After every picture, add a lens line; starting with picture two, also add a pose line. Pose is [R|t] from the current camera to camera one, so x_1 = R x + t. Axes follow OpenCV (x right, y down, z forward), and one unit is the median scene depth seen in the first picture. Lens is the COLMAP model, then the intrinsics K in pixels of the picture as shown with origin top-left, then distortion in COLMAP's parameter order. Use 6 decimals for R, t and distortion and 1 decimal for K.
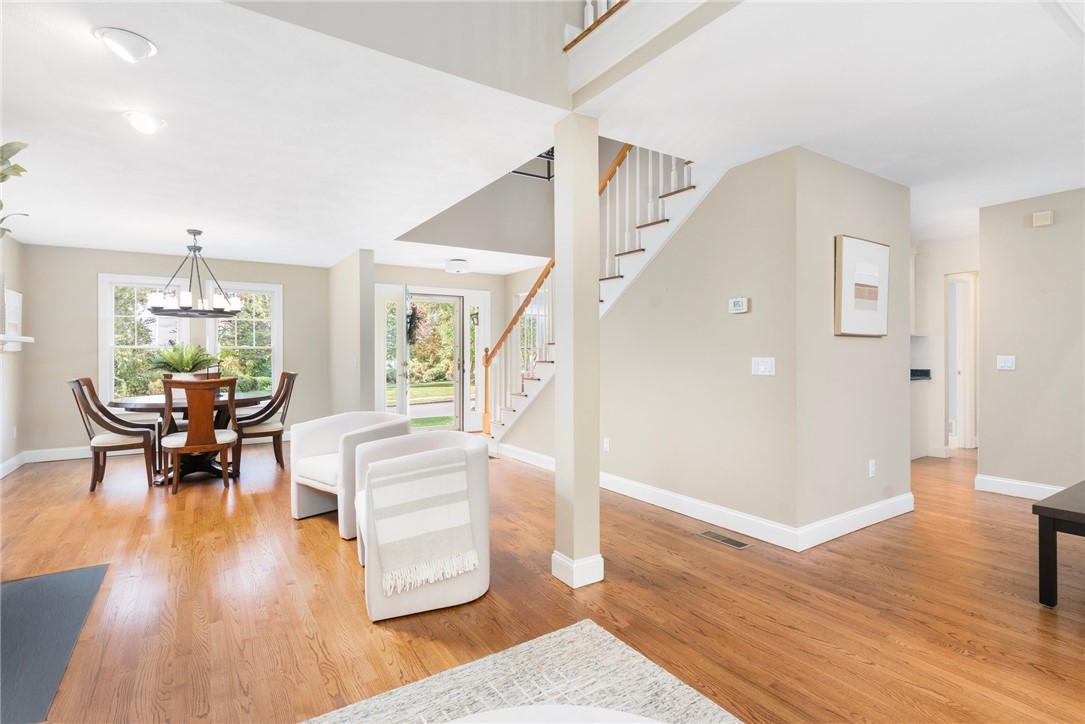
lens RADIAL K [[525.9, 0, 541.8], [0, 525.9, 357.5], [0, 0, 1]] dist [0.000405, 0.000988]
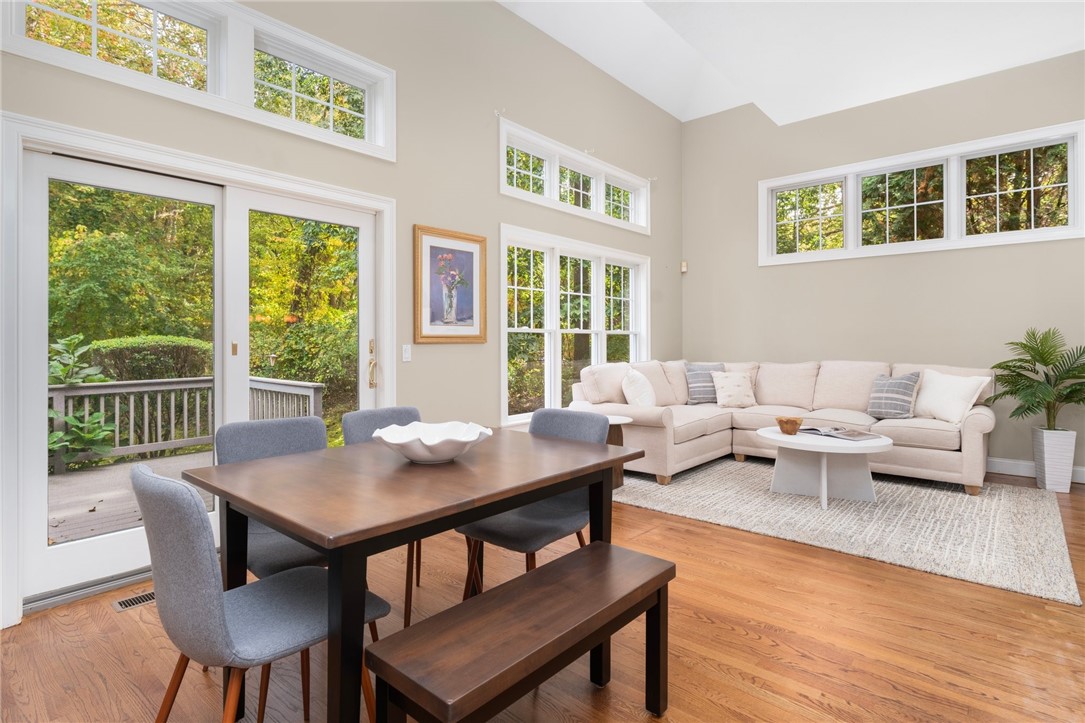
lens RADIAL K [[551.4, 0, 535.5], [0, 551.4, 344.9], [0, 0, 1]] dist [0.006120, 0.000615]
pose [[-0.964957, 0.006261, -0.262334, 1.409614], [0.004062, 0.999952, 0.008923, -0.014849], [0.262377, 0.007545, -0.964936, 1.790075]]
